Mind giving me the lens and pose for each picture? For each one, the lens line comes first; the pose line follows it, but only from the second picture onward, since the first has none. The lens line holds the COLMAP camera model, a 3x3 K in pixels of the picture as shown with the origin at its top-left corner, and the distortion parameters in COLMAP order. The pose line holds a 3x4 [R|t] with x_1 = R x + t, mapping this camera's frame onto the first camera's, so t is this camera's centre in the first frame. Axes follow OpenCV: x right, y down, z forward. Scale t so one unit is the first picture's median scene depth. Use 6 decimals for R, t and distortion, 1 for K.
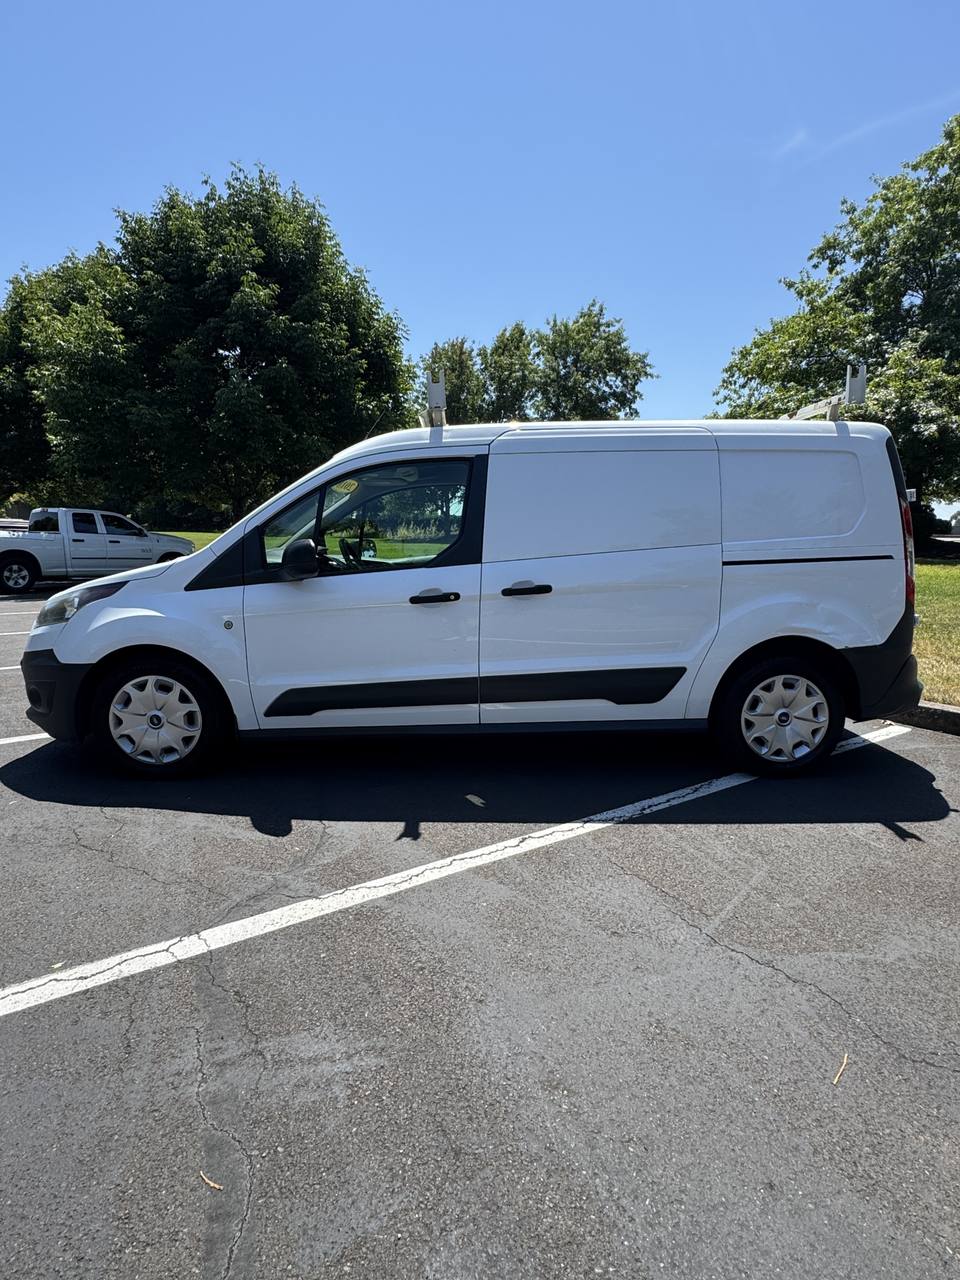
lens RADIAL K [[694.2, 0, 478.2], [0, 694.2, 639.6], [0, 0, 1]] dist [-0.006534, 0.000682]
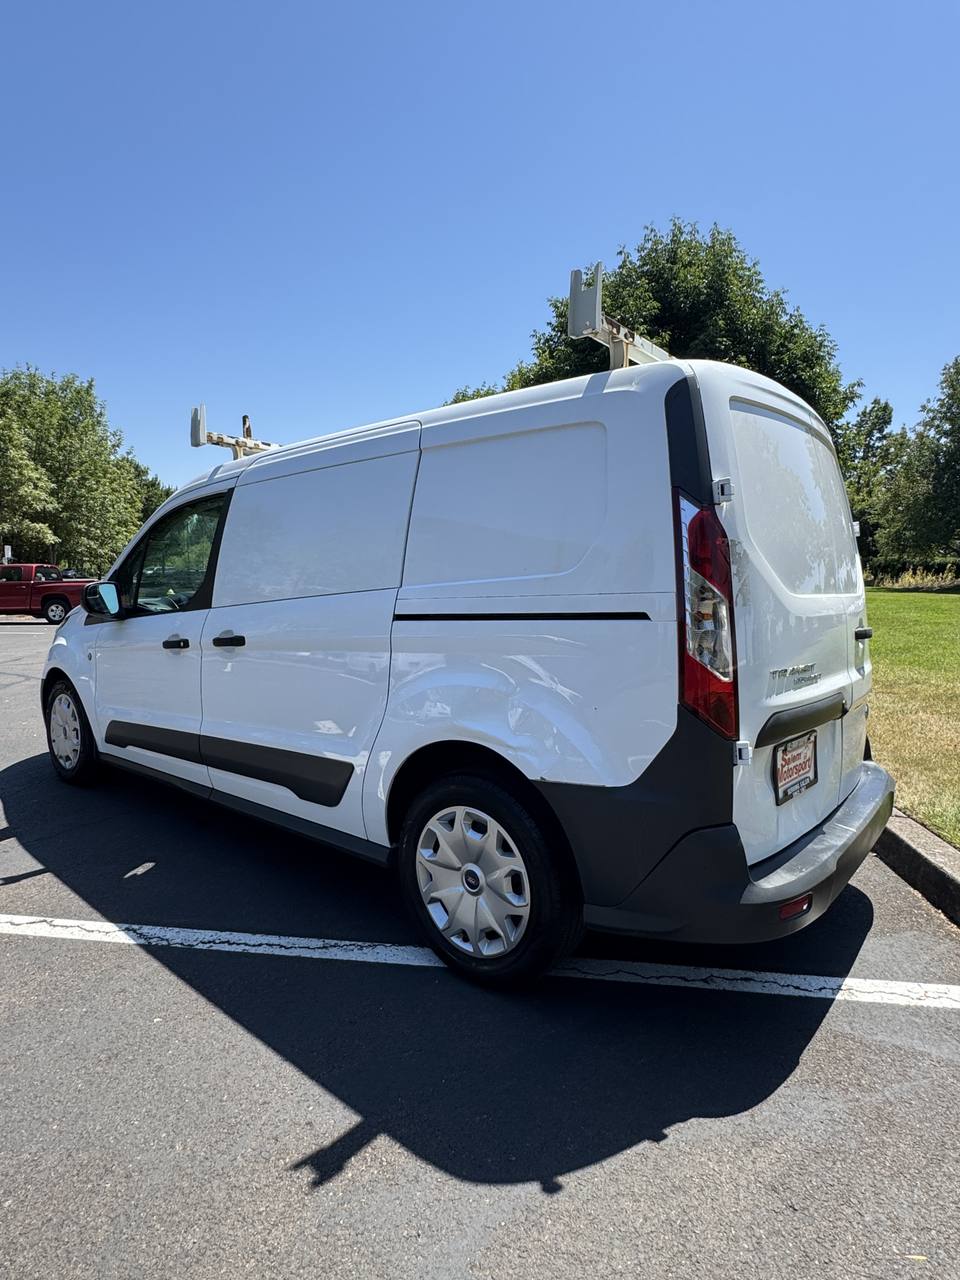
lens RADIAL K [[694.2, 0, 478.9], [0, 694.2, 634.3], [0, 0, 1]] dist [-0.006534, 0.000682]
pose [[0.749604, 0.048915, -0.660077, 0.849123], [-0.098699, 0.994376, -0.038397, -0.075584], [0.654486, 0.093931, 0.750216, 0.552512]]
